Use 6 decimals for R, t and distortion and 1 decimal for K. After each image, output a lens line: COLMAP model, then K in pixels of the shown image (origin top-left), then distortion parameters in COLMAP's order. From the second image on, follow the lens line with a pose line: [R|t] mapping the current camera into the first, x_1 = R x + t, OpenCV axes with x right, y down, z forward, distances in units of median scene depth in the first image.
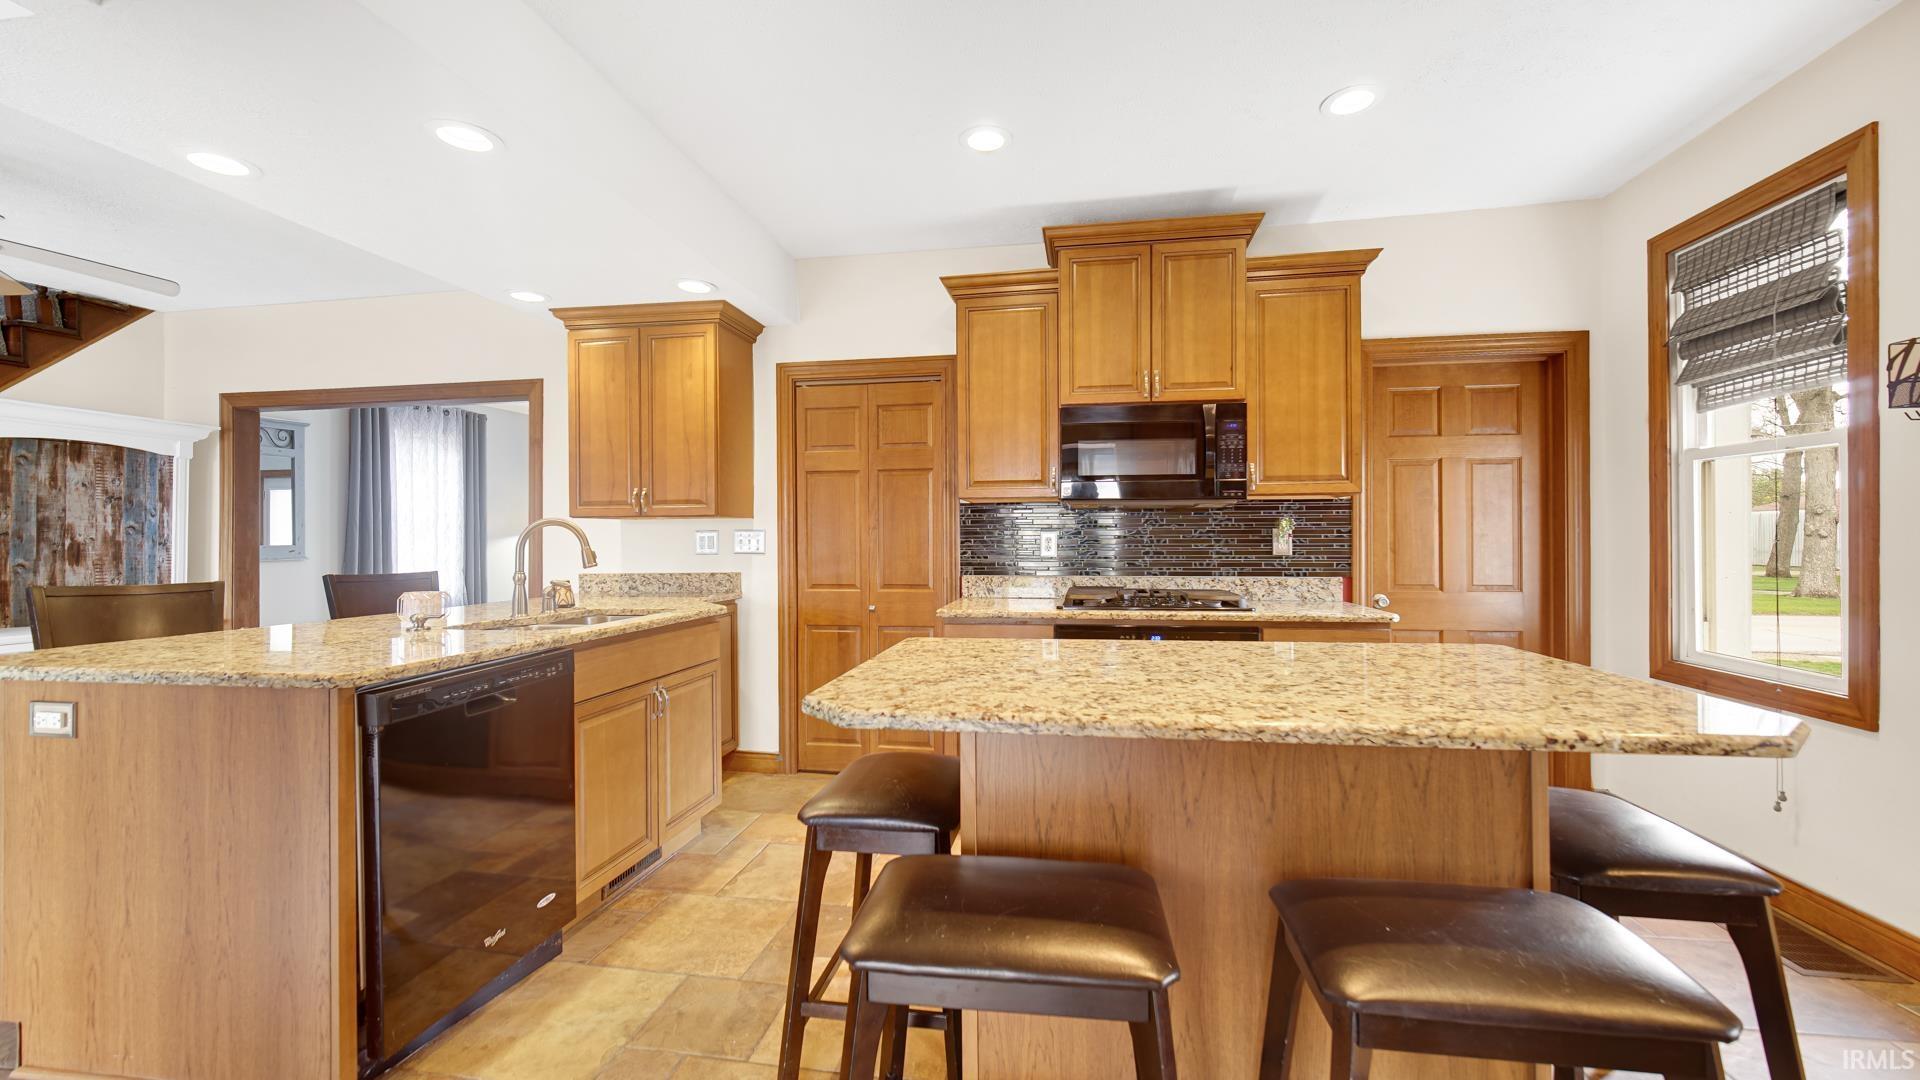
lens RADIAL K [[759.5, 0, 967.8], [0, 759.5, 536.2], [0, 0, 1]] dist [-0.002378, -0.000284]
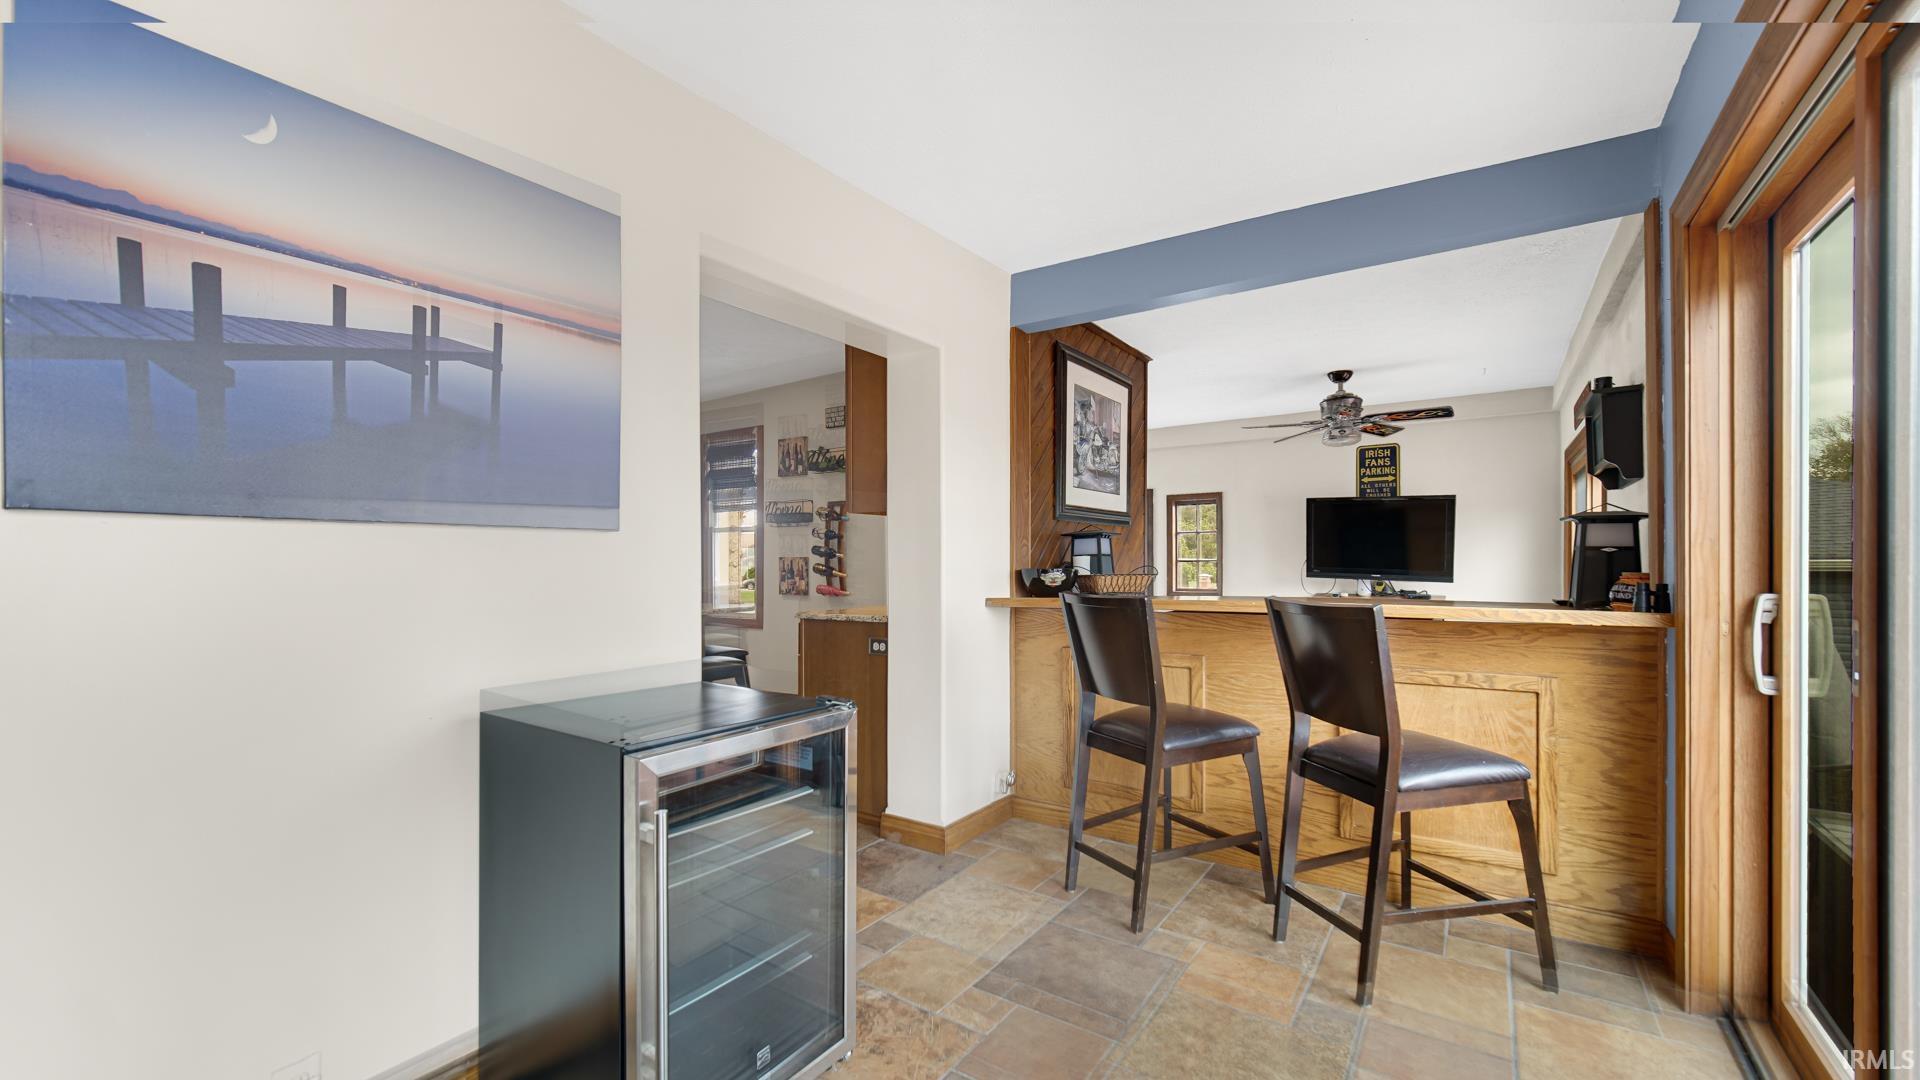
lens RADIAL K [[772.1, 0, 964.4], [0, 772.1, 559.7], [0, 0, 1]] dist [-0.001012, -0.000134]
pose [[0.417502, 0.010467, 0.908616, -0.735791], [-0.002248, 0.999942, -0.010486, 0.008431], [-0.908673, 0.002336, 0.417501, -0.592072]]
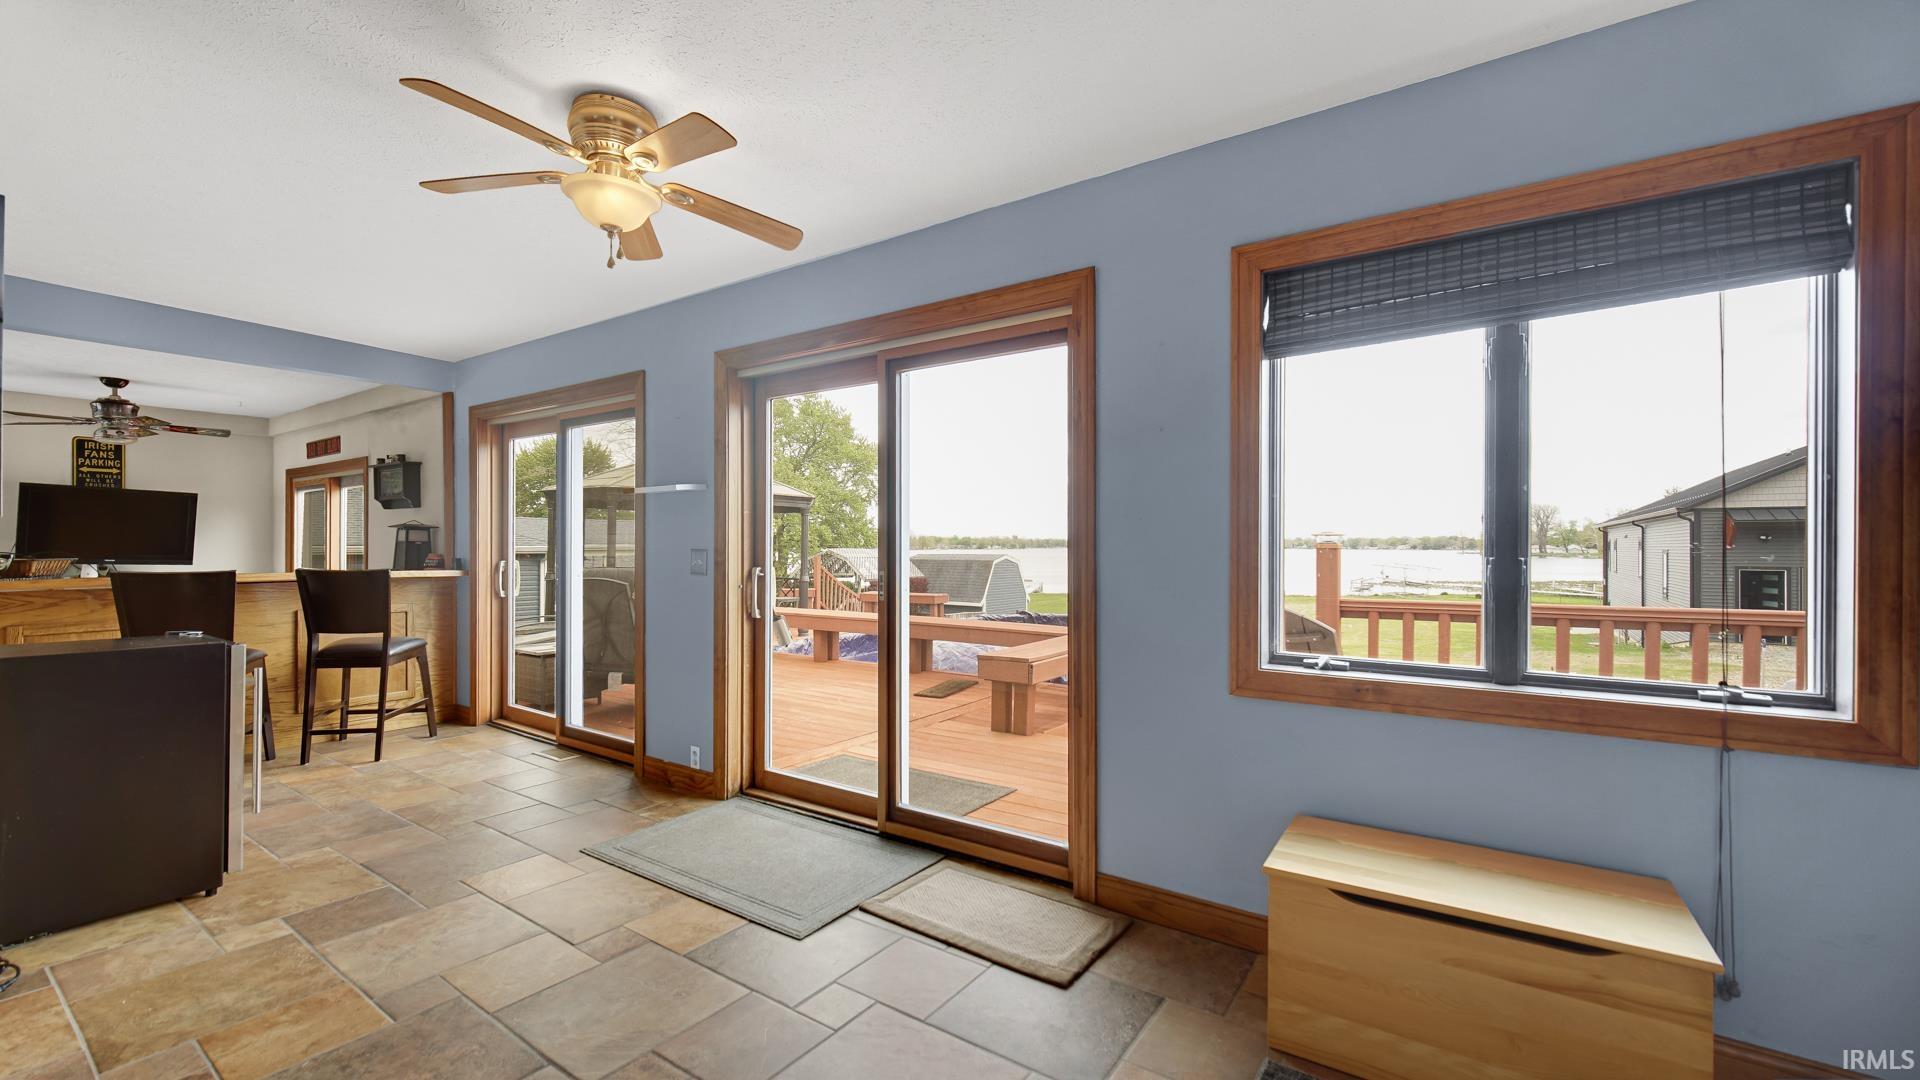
lens RADIAL K [[757.6, 0, 964.1], [0, 757.6, 546.4], [0, 0, 1]] dist [-0.000501, 0.000048]
pose [[-0.907281, 0.006715, 0.420471, -1.398883], [0.004793, 0.999973, -0.005628, 0.010279], [-0.420497, -0.003091, -0.907289, 0.043386]]
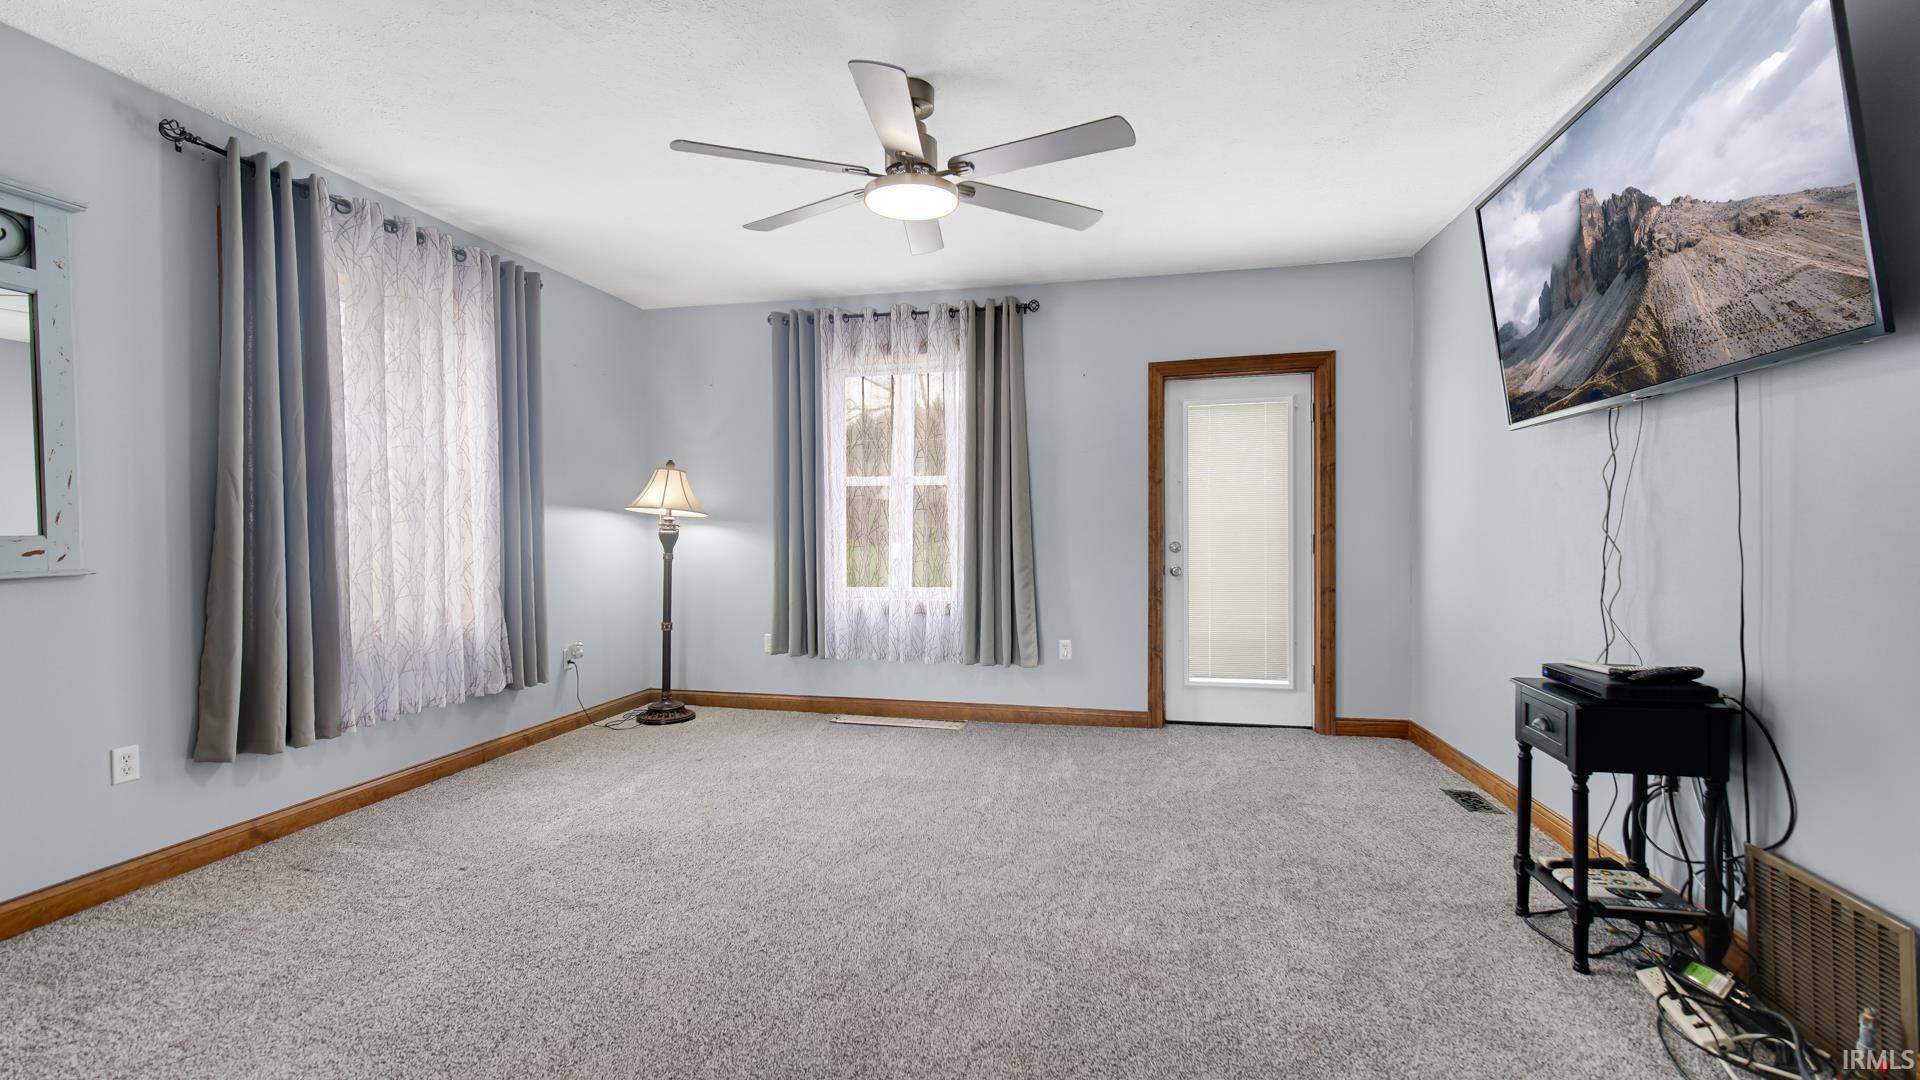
lens RADIAL K [[761.8, 0, 955.7], [0, 761.8, 541.8], [0, 0, 1]] dist [-0.001119, -0.000148]
pose [[0.998497, -0.001279, -0.054793, -0.744160], [0.002363, 0.999803, 0.019722, 0.015491], [0.054757, -0.019822, 0.998303, 1.136852]]
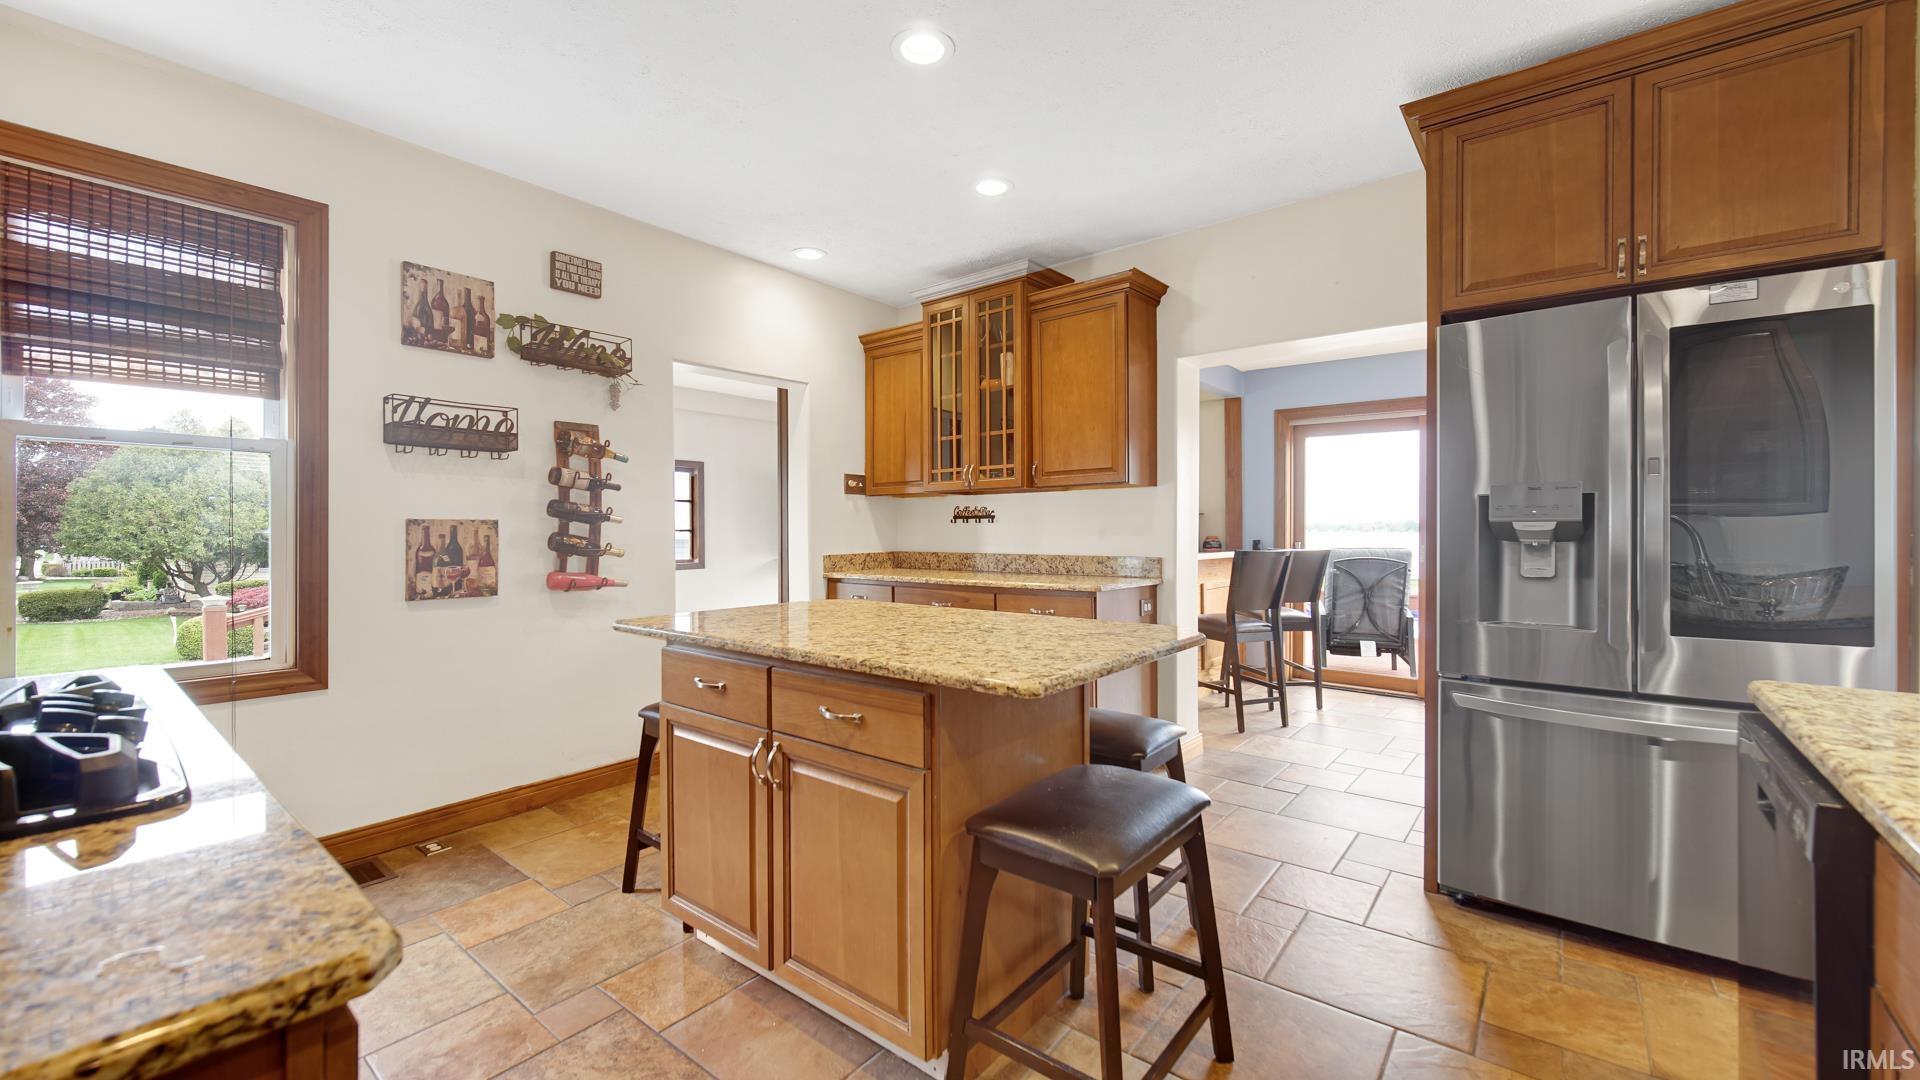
lens RADIAL K [[759.5, 0, 967.8], [0, 759.5, 536.2], [0, 0, 1]] dist [-0.002378, -0.000284]
pose [[-0.871332, 0.006057, 0.490656, -0.210002], [0.007268, 0.999973, 0.000562, 0.006181], [-0.490640, 0.004056, -0.871353, 0.927122]]
